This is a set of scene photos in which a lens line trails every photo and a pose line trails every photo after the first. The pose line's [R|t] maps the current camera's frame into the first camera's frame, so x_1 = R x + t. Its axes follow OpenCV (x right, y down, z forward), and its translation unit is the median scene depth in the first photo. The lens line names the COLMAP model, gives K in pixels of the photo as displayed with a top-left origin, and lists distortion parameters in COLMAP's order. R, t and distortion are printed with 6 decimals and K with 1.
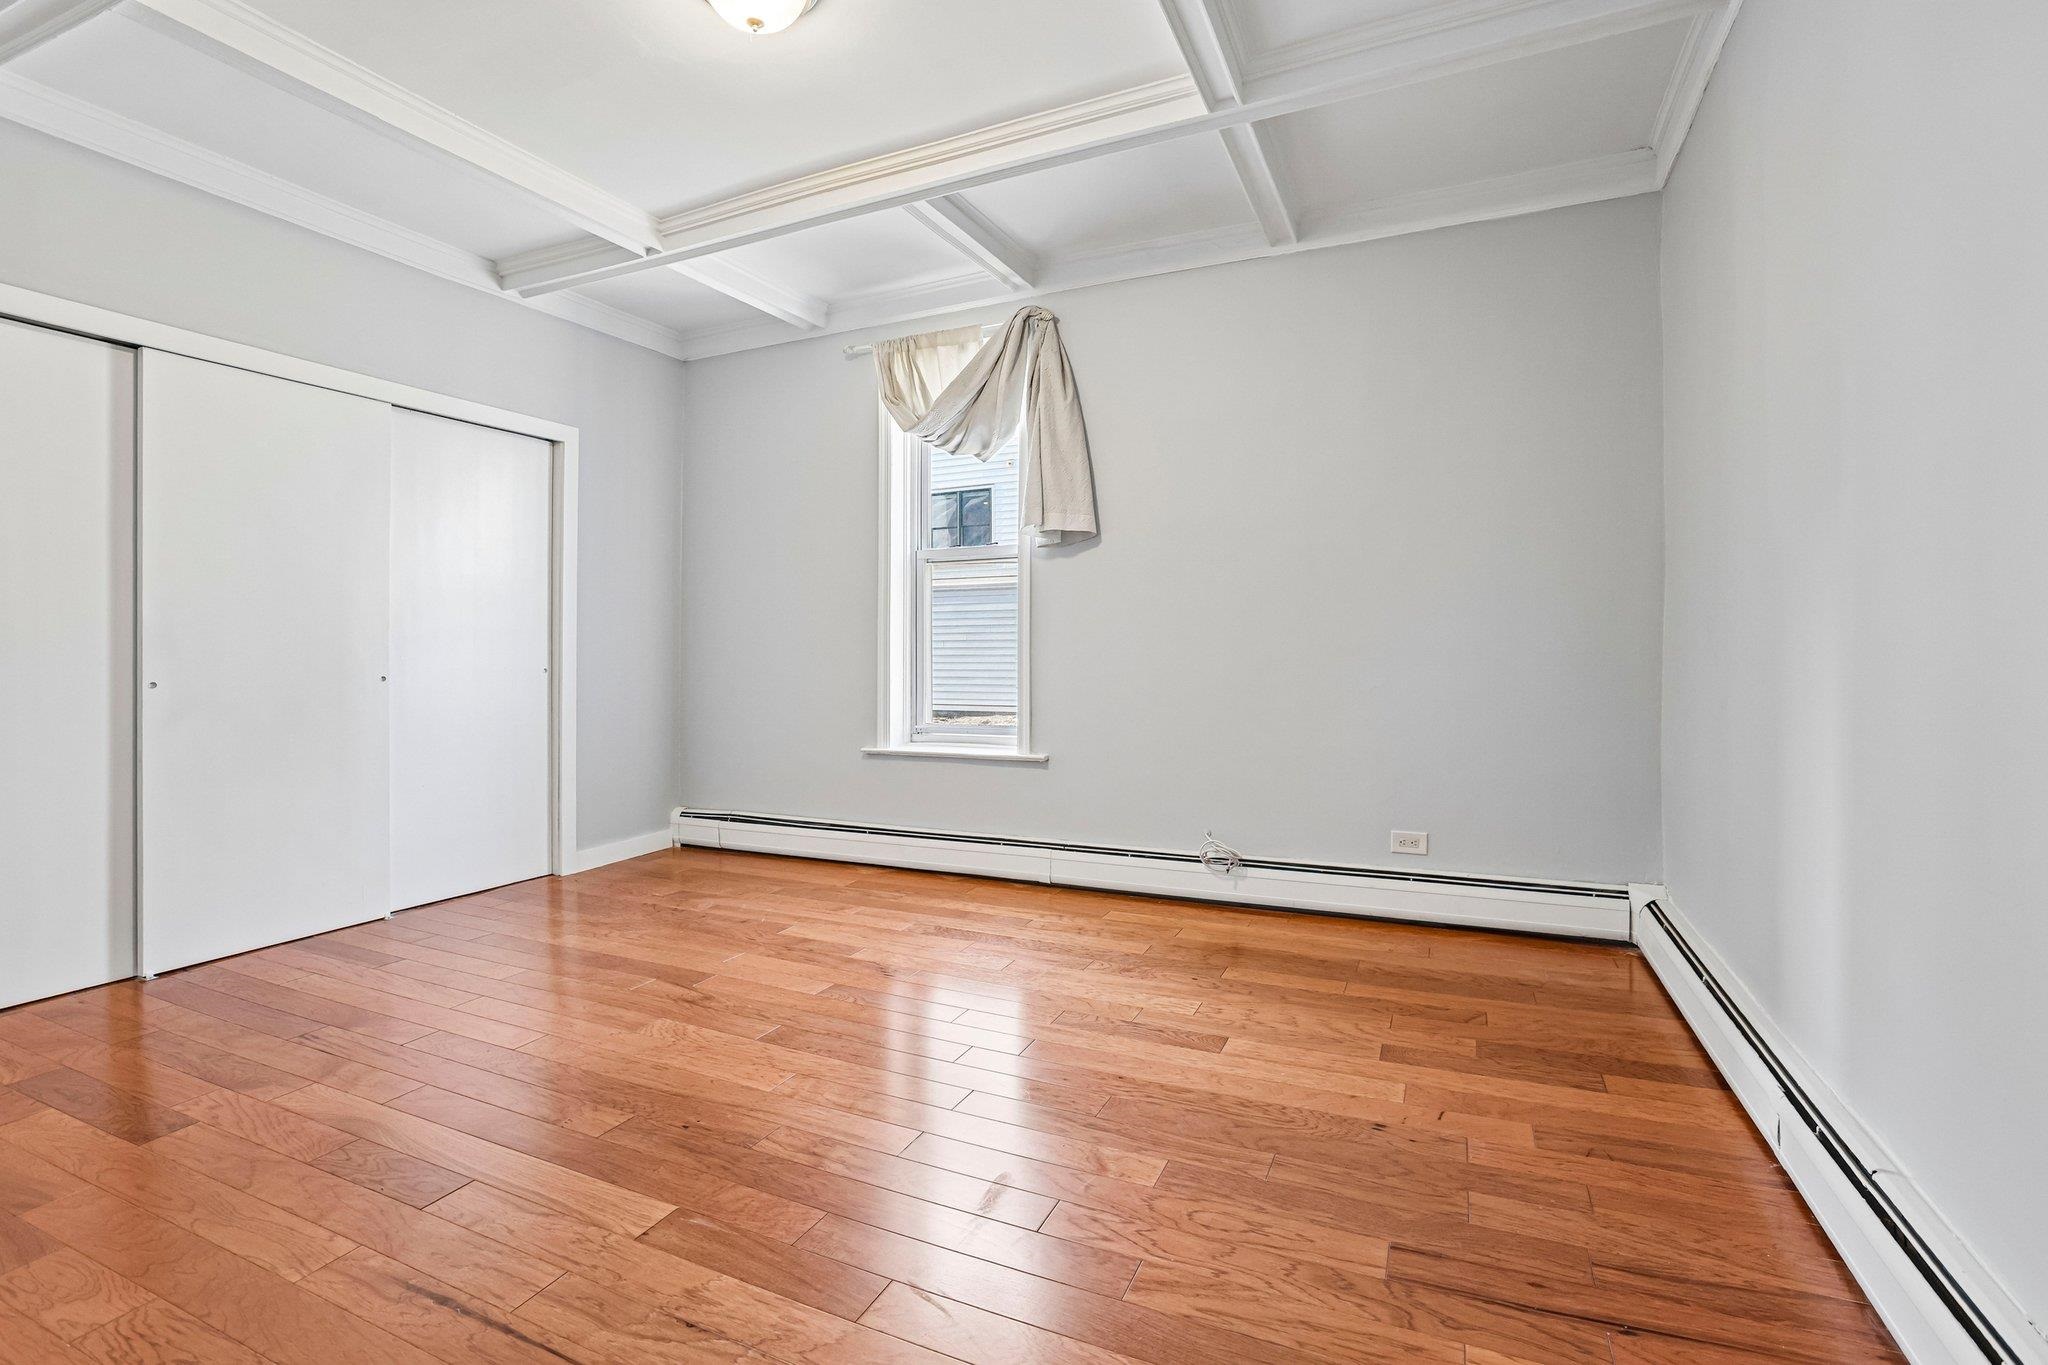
lens RADIAL K [[944.2, 0, 1026.0], [0, 944.2, 606.7], [0, 0, 1]] dist [-0.035677, 0.016282]
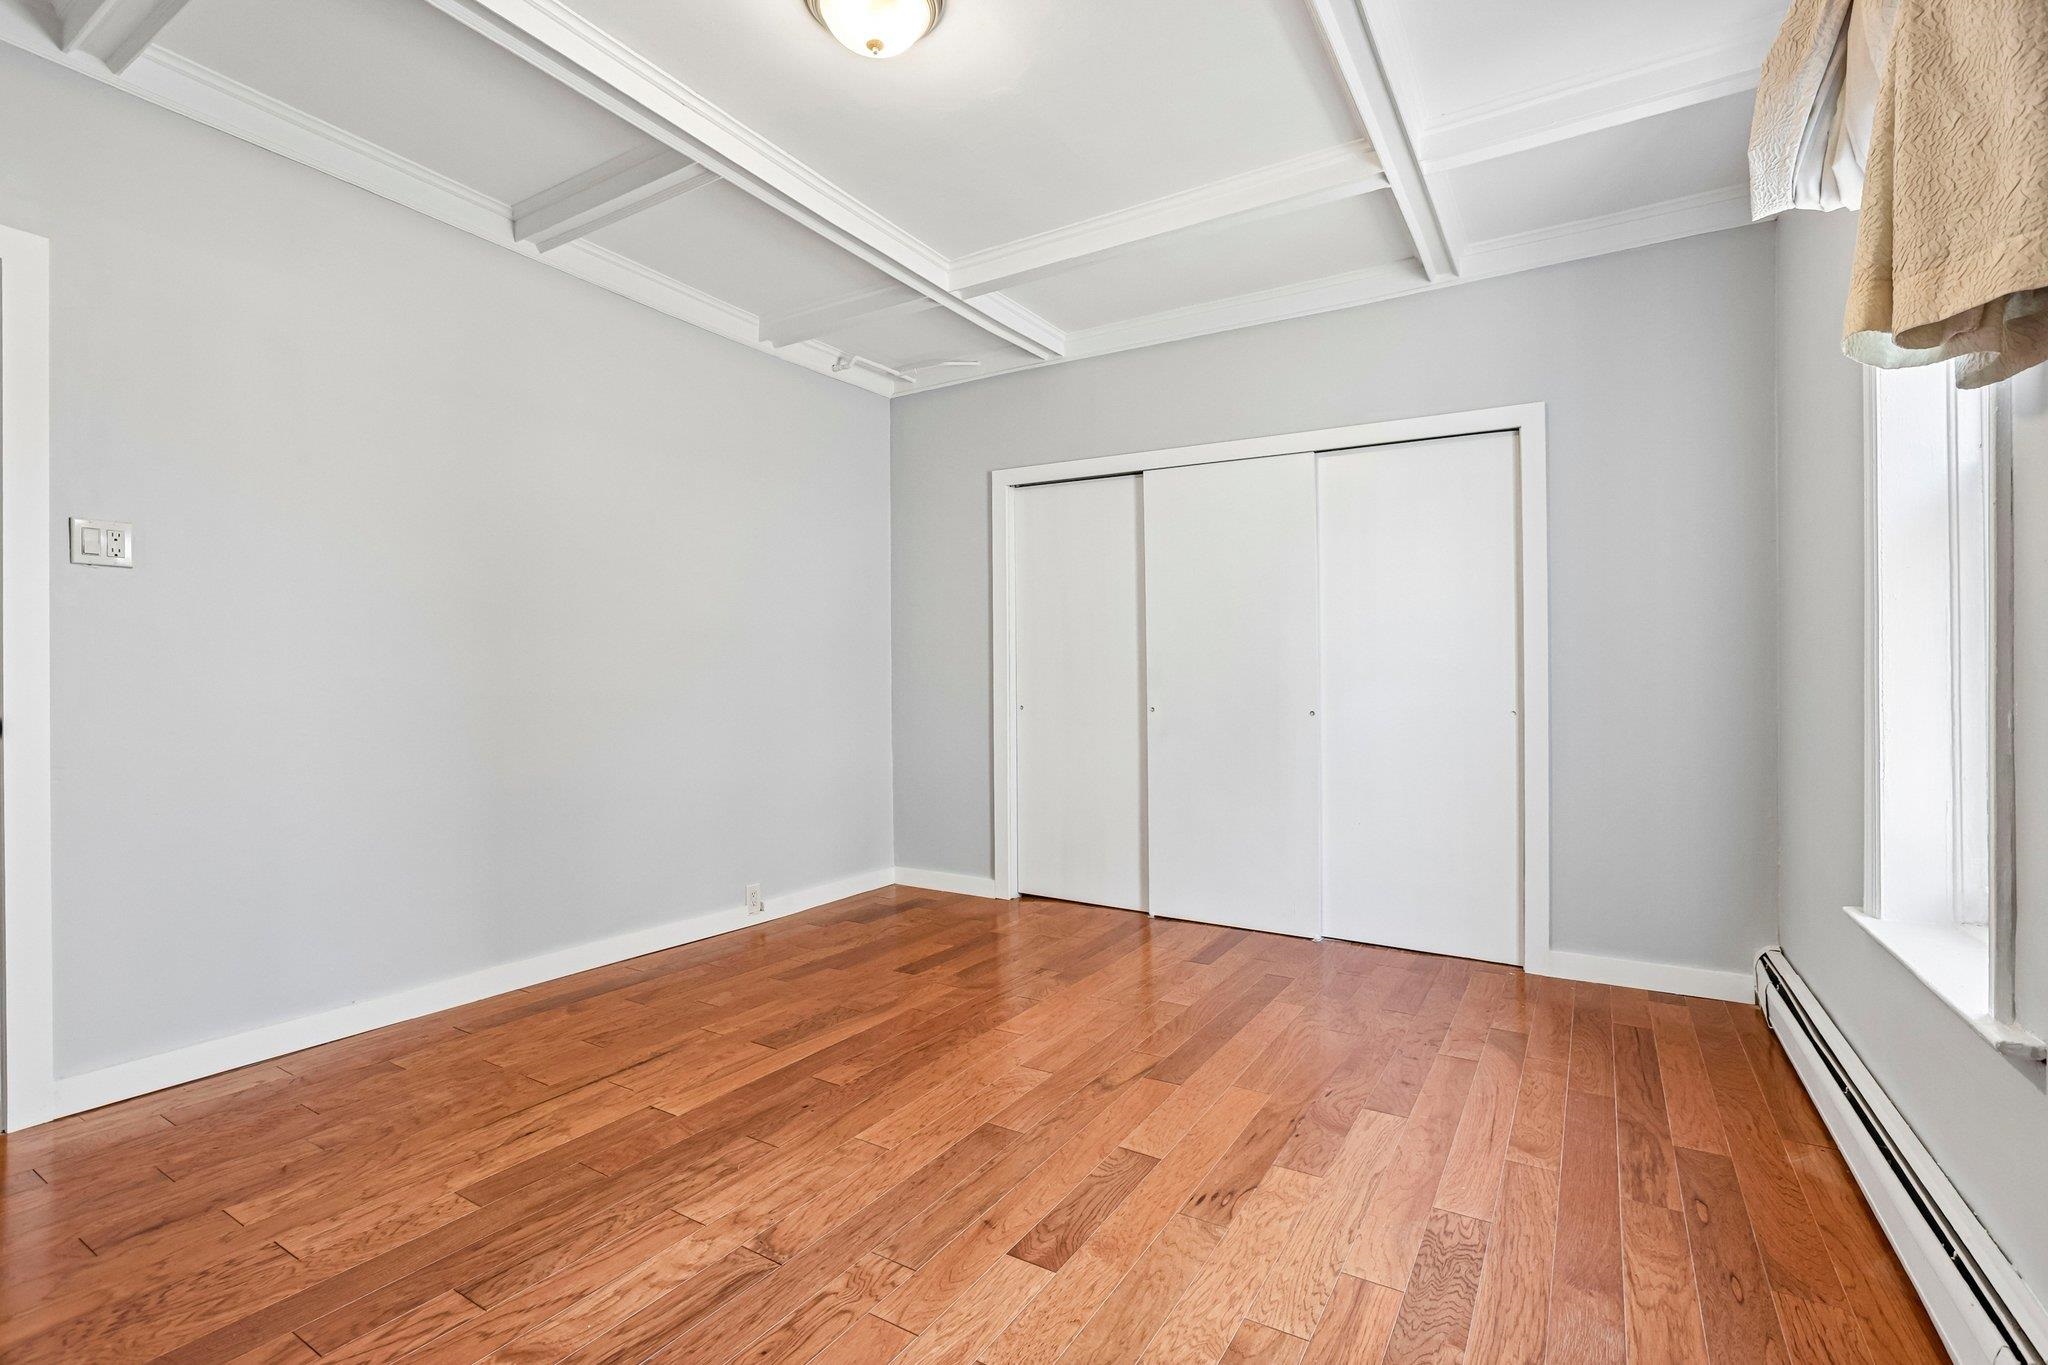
lens RADIAL K [[951.6, 0, 1010.1], [0, 951.6, 674.3], [0, 0, 1]] dist [-0.034963, 0.017826]
pose [[-0.130552, -0.003912, -0.991434, 0.525759], [0.038462, 0.999219, -0.009008, 0.036024], [0.990695, -0.039309, -0.130299, 0.999821]]
